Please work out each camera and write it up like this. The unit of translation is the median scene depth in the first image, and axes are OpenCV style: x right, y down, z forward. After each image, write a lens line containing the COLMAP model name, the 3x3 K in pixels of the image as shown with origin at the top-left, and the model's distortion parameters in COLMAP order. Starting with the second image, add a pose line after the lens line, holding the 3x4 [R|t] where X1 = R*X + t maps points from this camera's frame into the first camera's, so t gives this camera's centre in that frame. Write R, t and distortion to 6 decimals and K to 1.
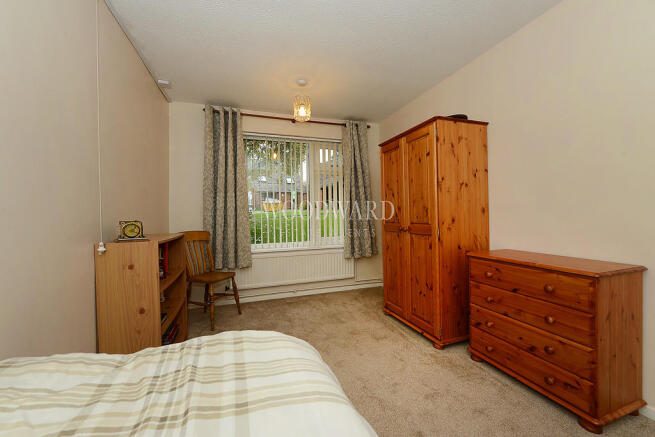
lens RADIAL K [[262.0, 0, 328.0], [0, 262.0, 217.0], [0, 0, 1]] dist [-0.000051, 0.000135]
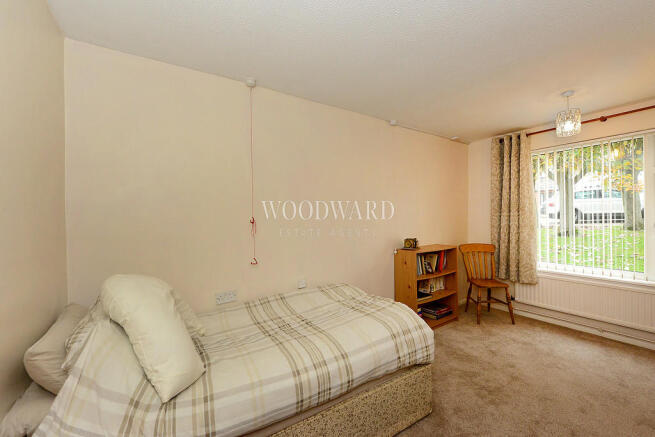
lens RADIAL K [[262.0, 0, 326.4], [0, 262.0, 219.2], [0, 0, 1]] dist [-0.000051, 0.000135]
pose [[0.267417, 0.005799, -0.963563, 0.480648], [0.006820, 0.999945, 0.007911, -0.077326], [0.963557, -0.008687, 0.267363, -0.047985]]
